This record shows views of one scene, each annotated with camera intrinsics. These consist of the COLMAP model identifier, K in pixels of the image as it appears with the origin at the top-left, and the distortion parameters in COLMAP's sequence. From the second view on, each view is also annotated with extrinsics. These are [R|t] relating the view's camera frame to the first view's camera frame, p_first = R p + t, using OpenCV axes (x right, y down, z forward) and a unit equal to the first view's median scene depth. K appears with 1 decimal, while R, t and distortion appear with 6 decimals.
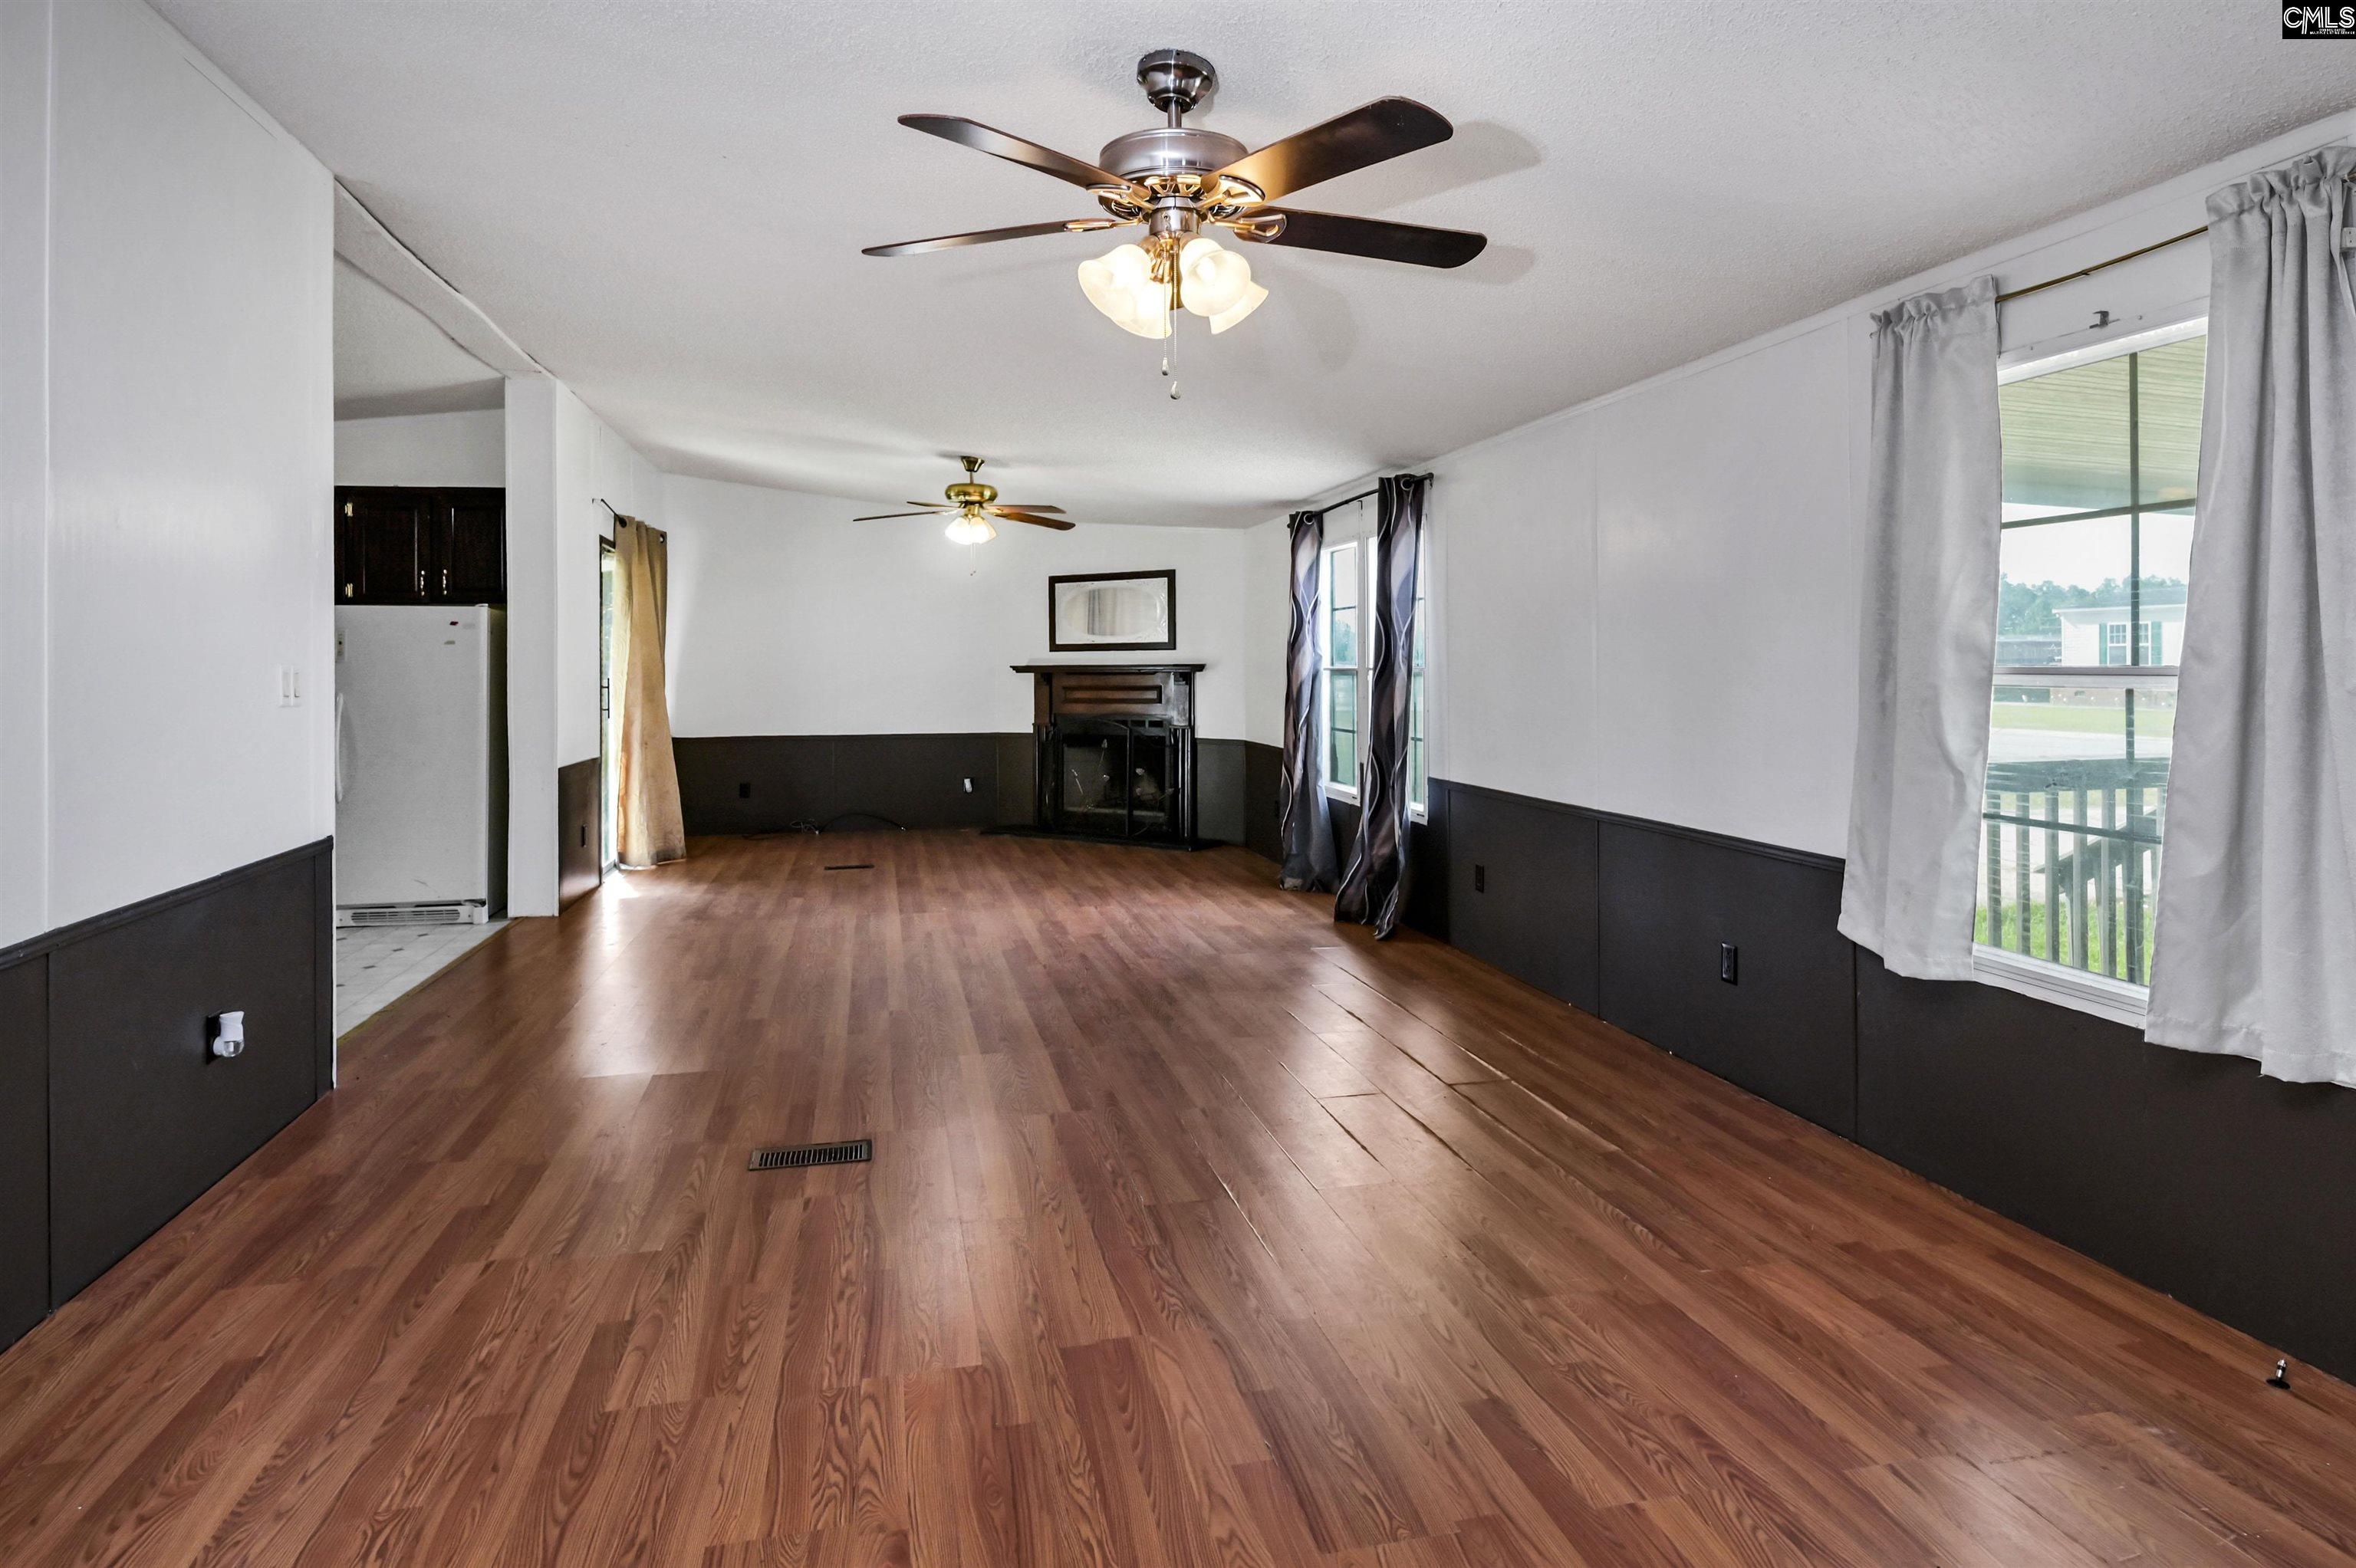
lens RADIAL K [[1341.1, 0, 1171.4], [0, 1341.1, 643.6], [0, 0, 1]] dist [-0.029579, -0.000333]
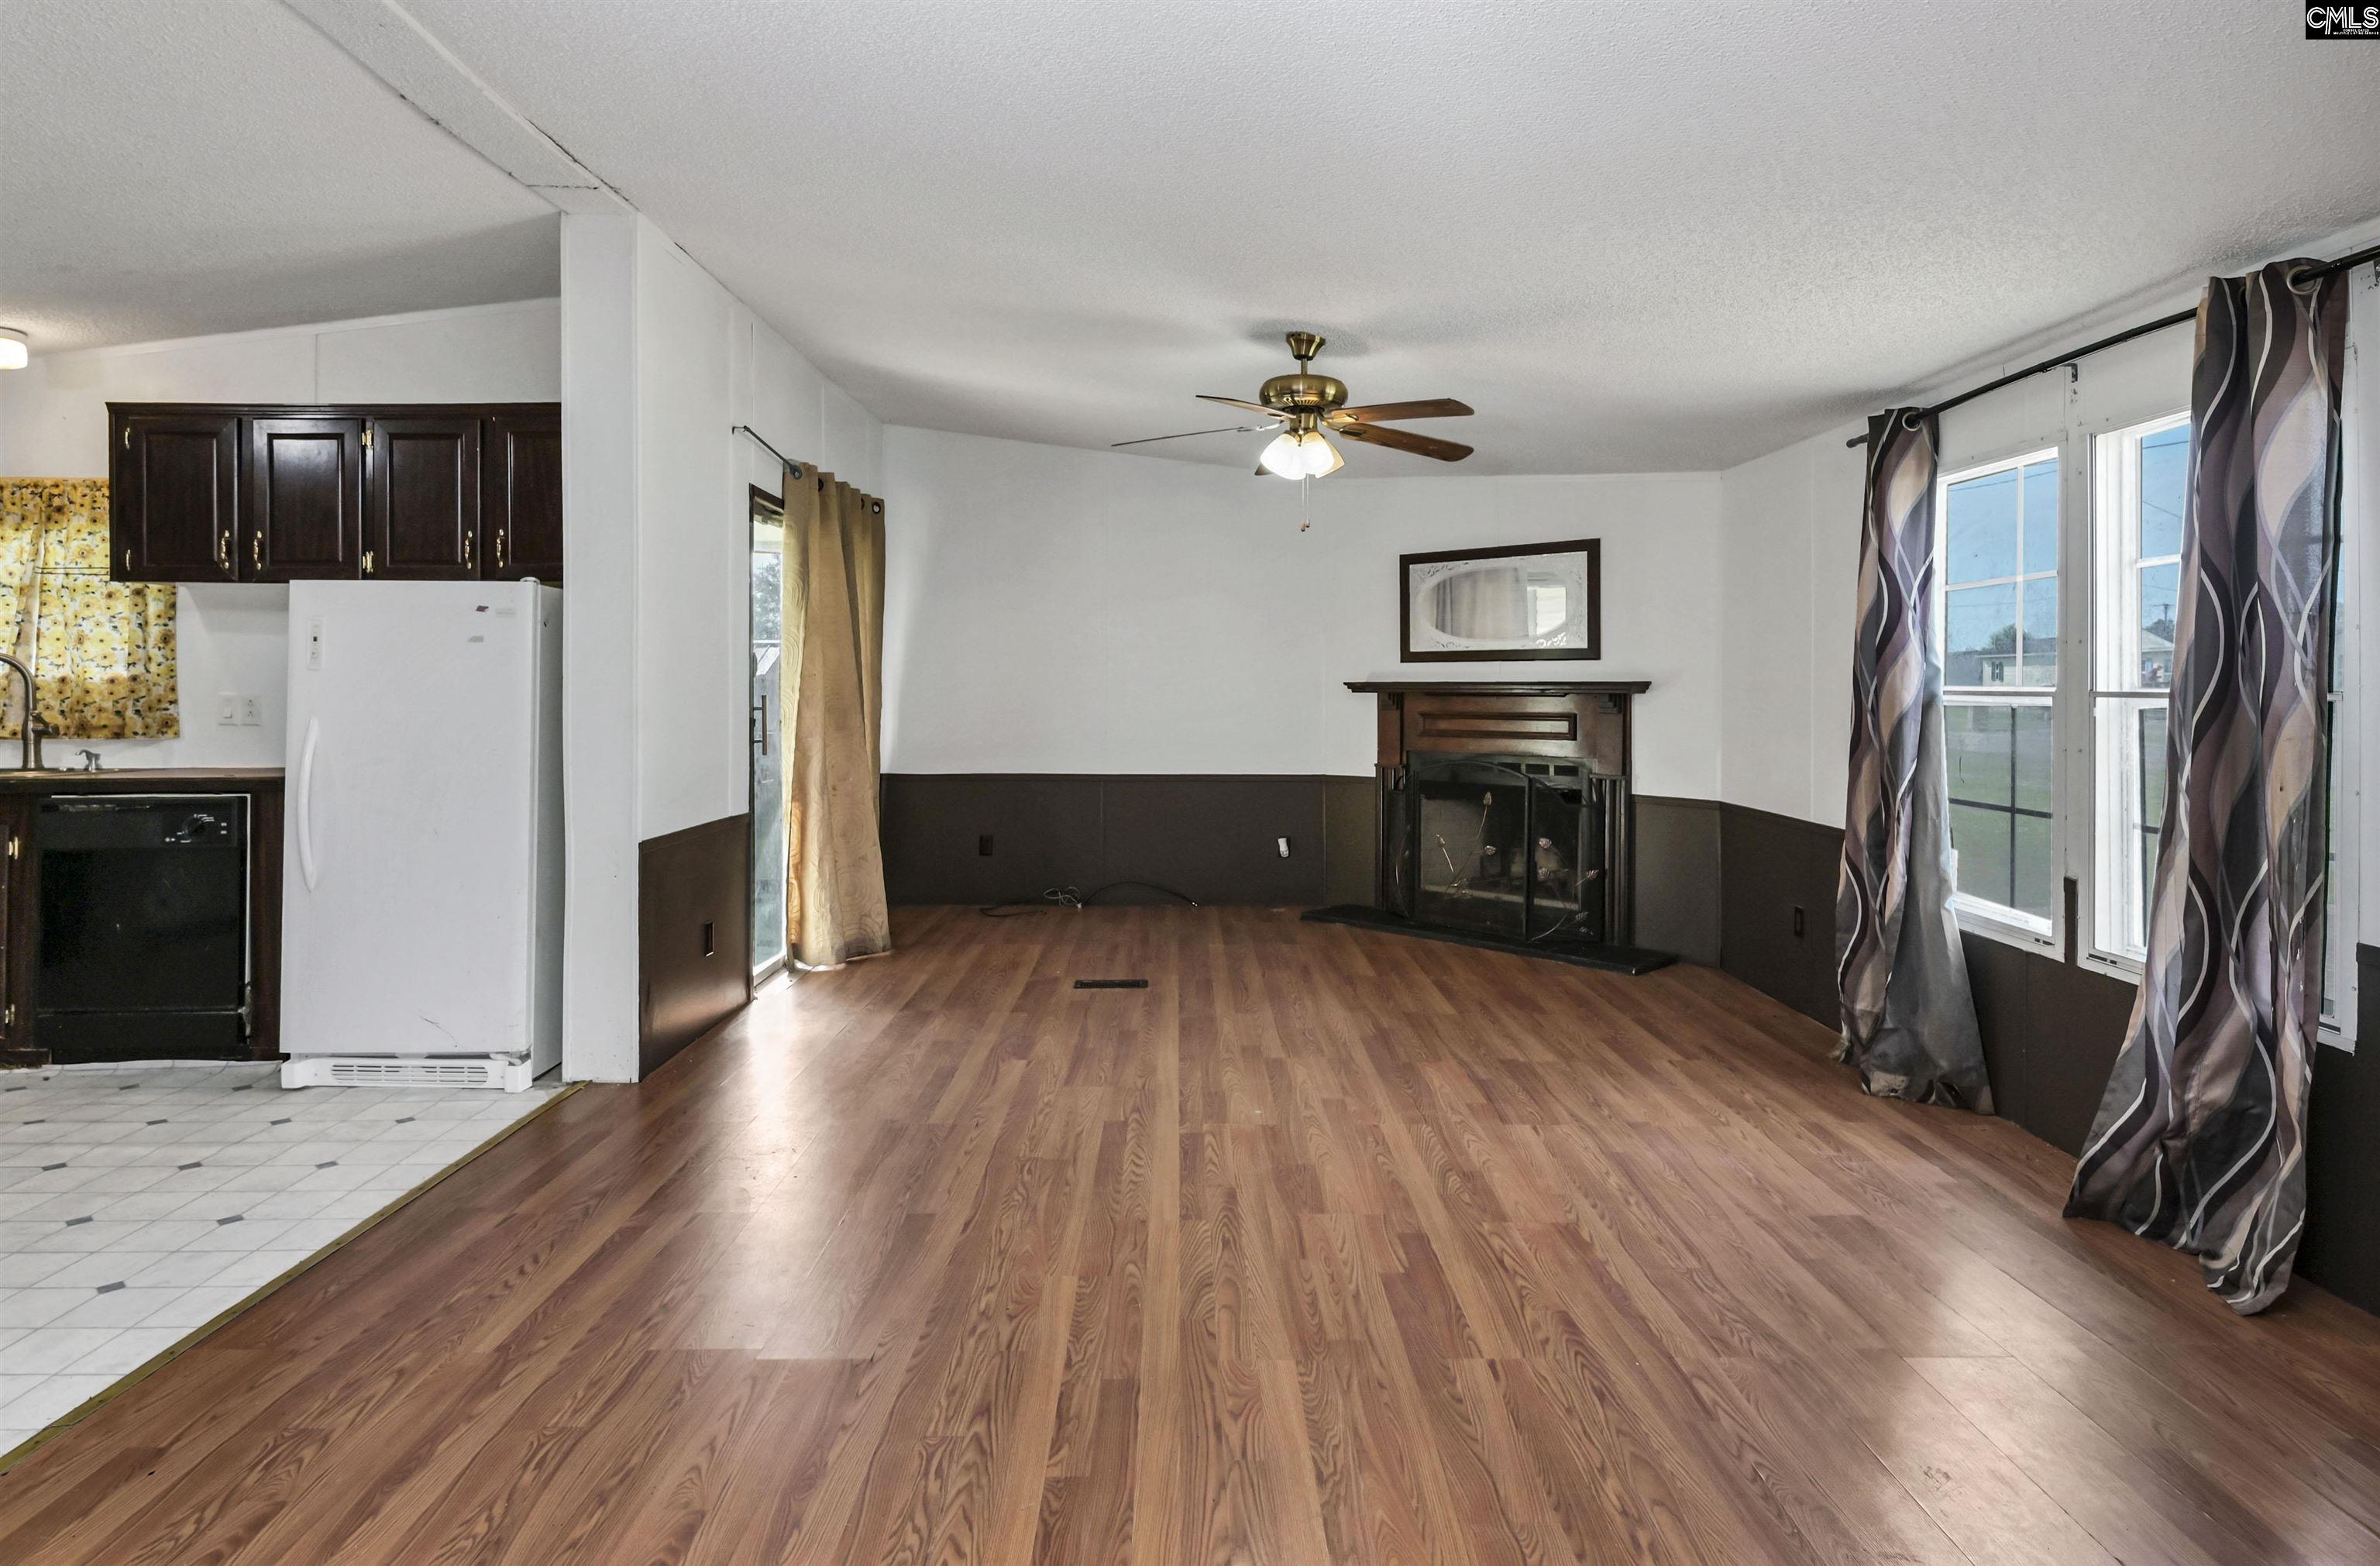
lens RADIAL K [[1337.6, 0, 1195.7], [0, 1337.6, 678.5], [0, 0, 1]] dist [0.002231, -0.010147]
pose [[0.979733, 0.007426, -0.200170, -0.070546], [-0.004485, 0.999875, 0.015141, 0.005675], [0.200257, -0.013937, 0.979644, 0.374130]]
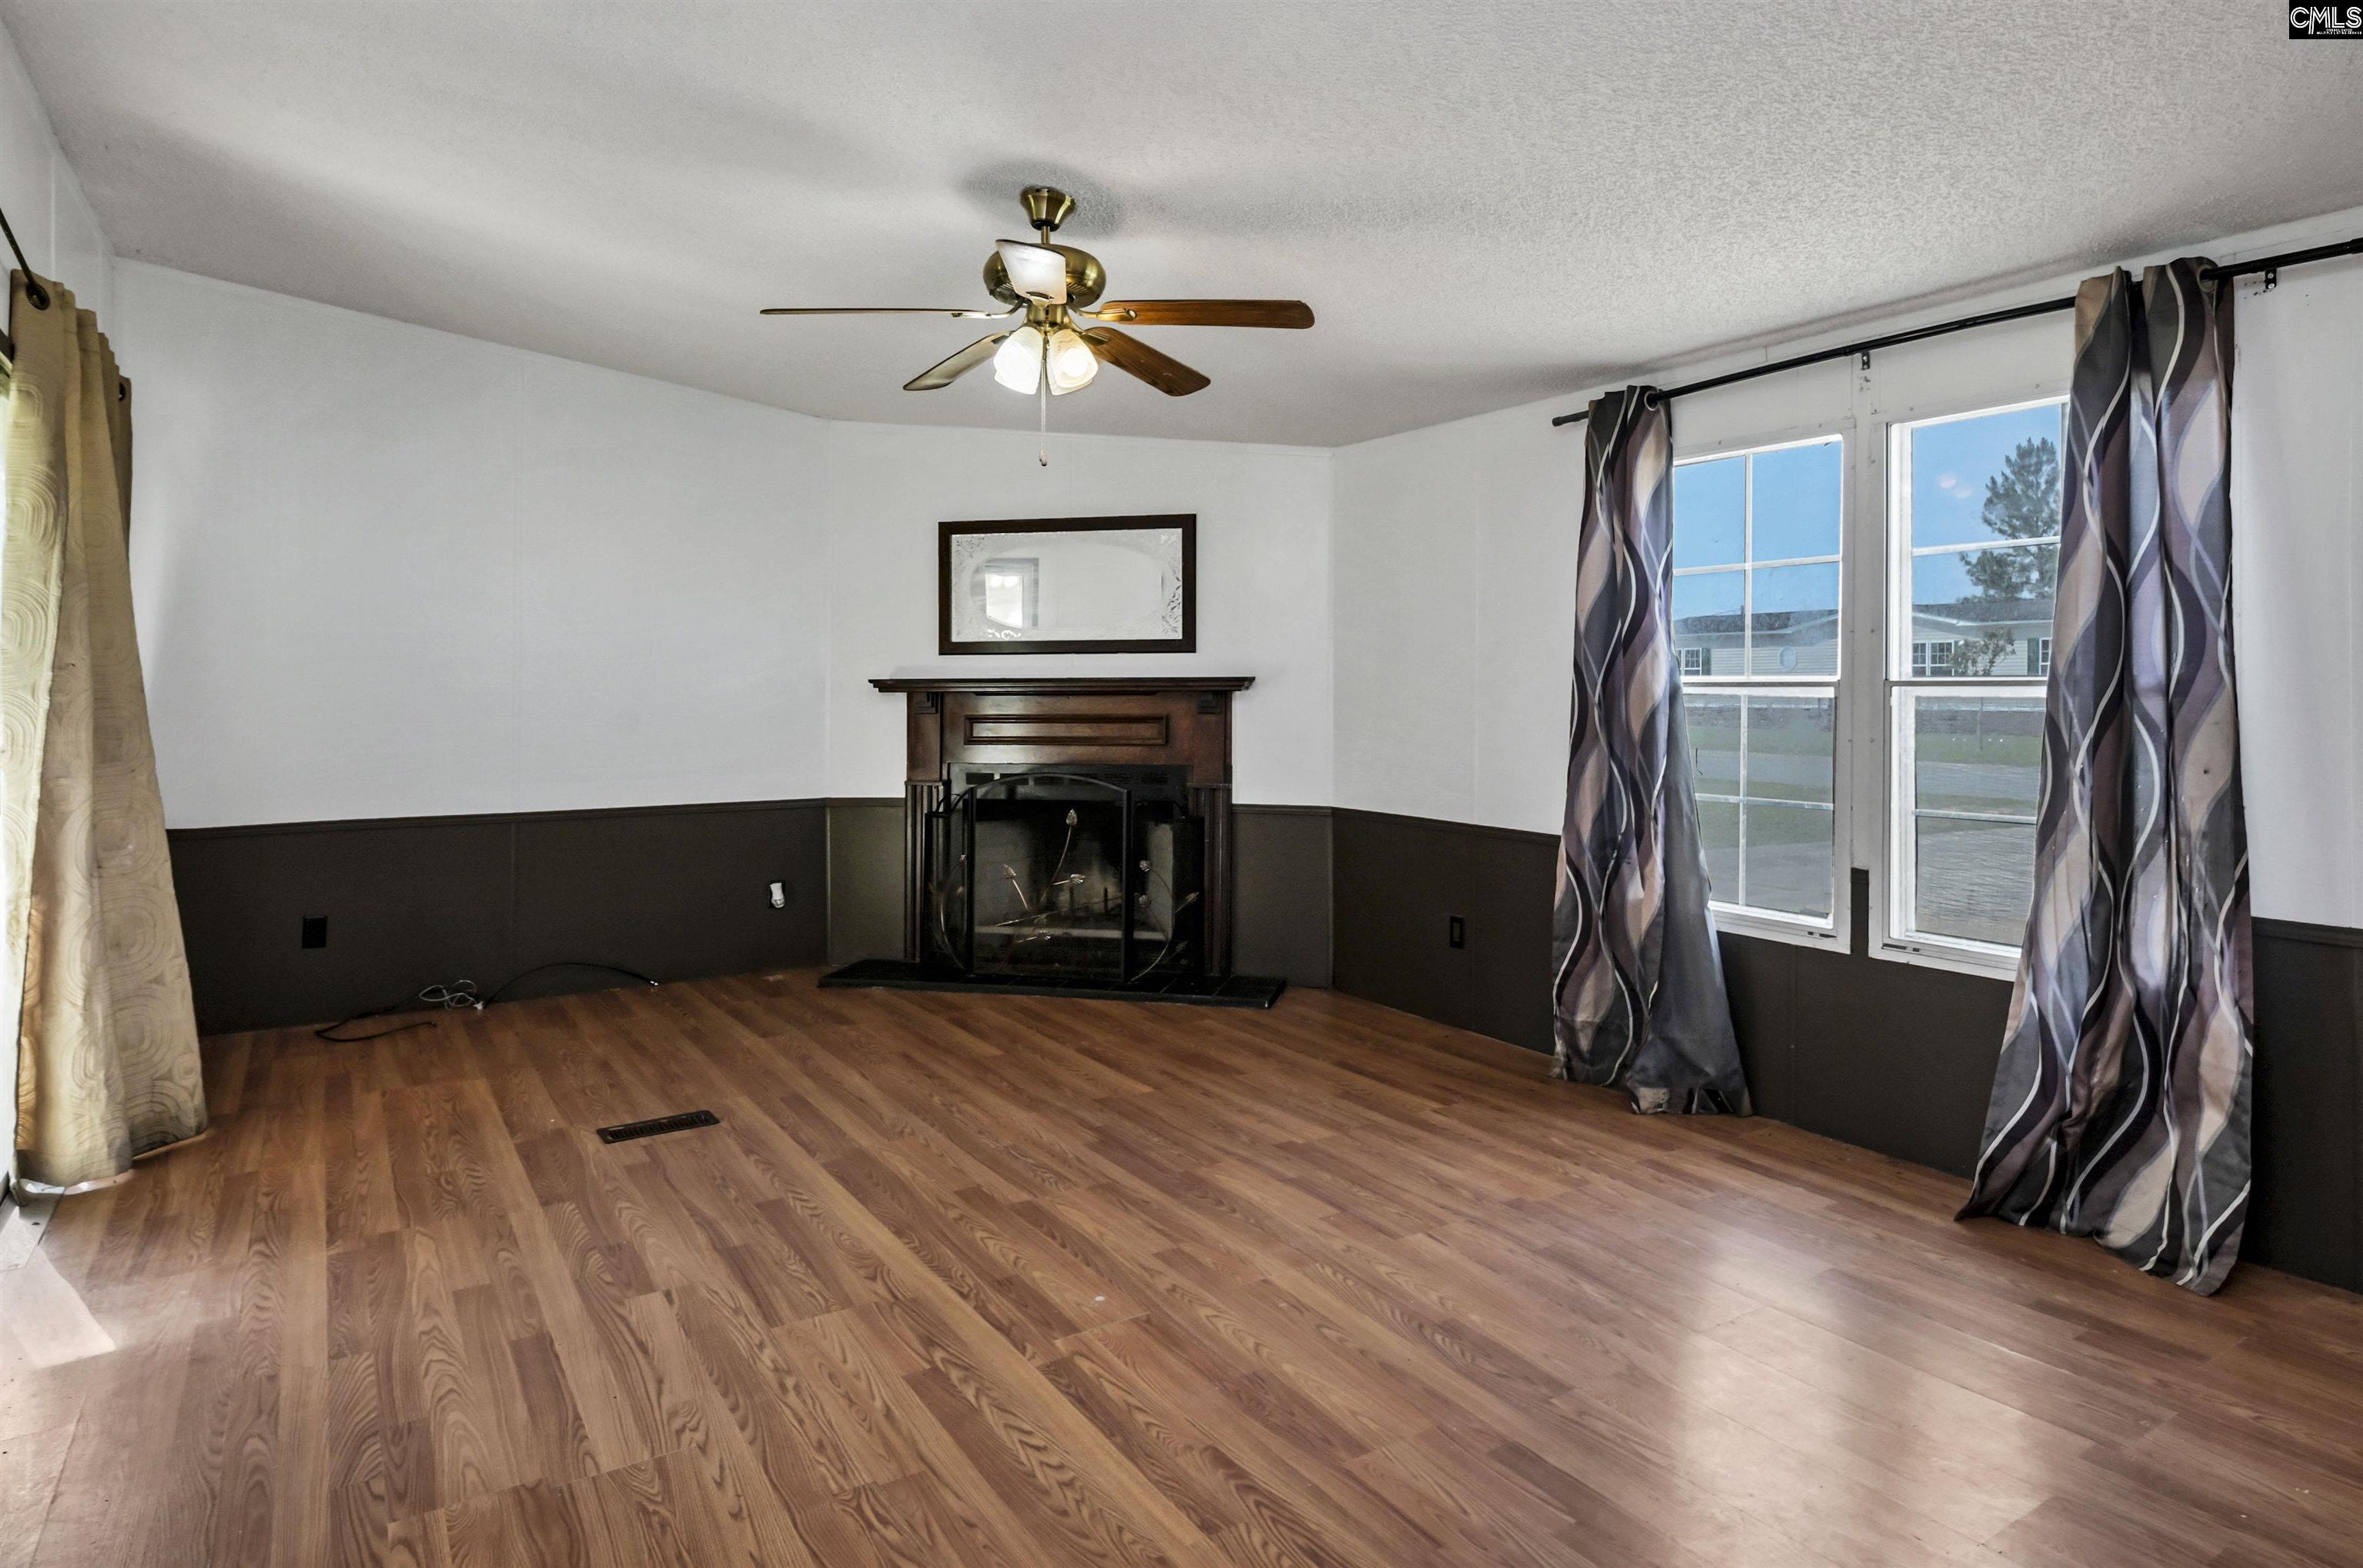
lens RADIAL K [[1373.9, 0, 1213.8], [0, 1373.9, 684.2], [0, 0, 1]] dist [0.000144, -0.001615]
pose [[0.931339, 0.003706, 0.364134, -0.244049], [-0.008728, 0.999888, 0.012147, 0.013080], [-0.364049, -0.014491, 0.931267, 0.526866]]
